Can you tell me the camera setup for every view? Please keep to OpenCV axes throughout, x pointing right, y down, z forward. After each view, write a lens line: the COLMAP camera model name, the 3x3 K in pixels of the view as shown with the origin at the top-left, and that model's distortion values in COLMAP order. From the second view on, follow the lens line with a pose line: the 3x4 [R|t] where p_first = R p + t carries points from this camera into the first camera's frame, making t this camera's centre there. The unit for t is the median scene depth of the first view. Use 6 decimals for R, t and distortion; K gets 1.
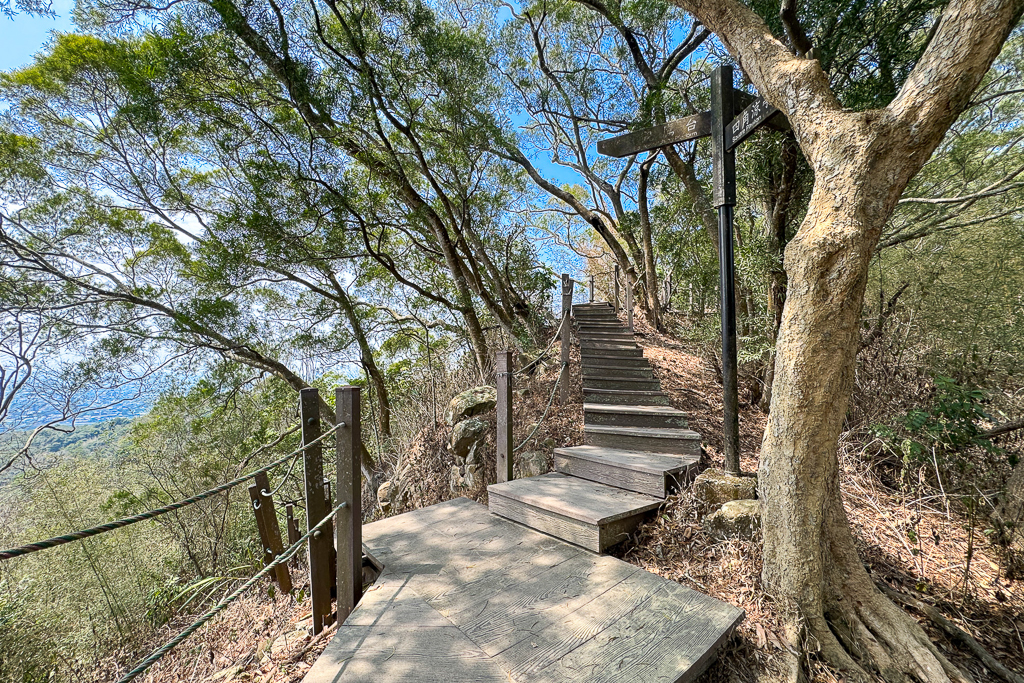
lens RADIAL K [[413.3, 0, 512.0], [0, 413.3, 341.5], [0, 0, 1]] dist [0.000037, 0.000000]
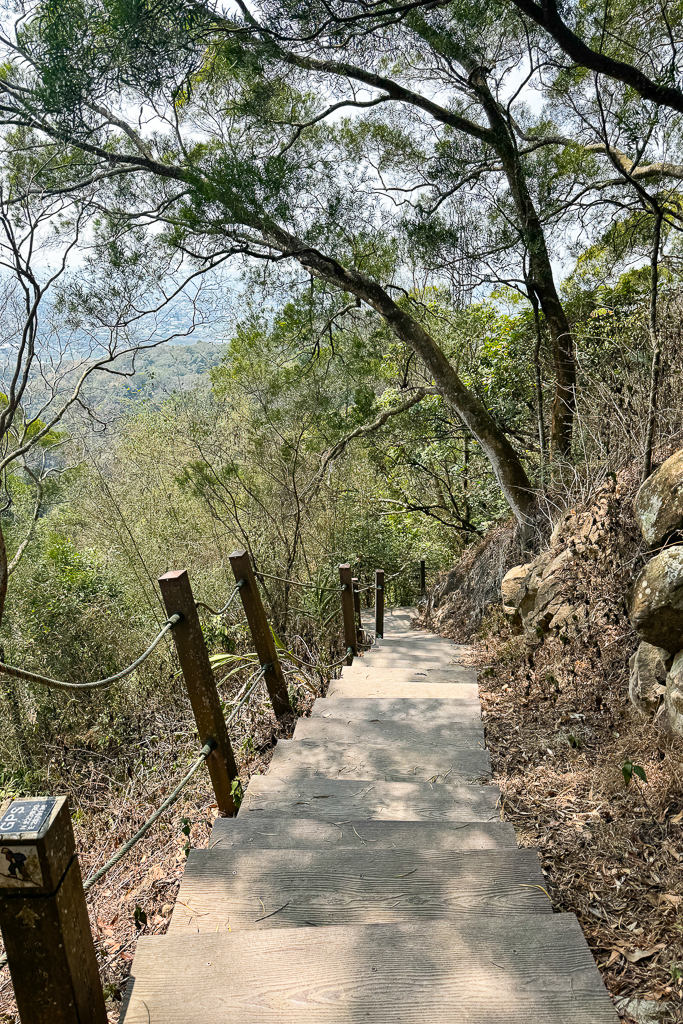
lens RADIAL K [[677.6, 0, 341.5], [0, 677.6, 512.0], [0, 0, 1]] dist [0.001546, -0.112602]
pose [[0.764672, 0.230162, -0.601915, -0.017132], [0.015365, 0.927266, 0.374089, 0.002539], [0.644236, -0.295304, 0.705518, 0.280812]]
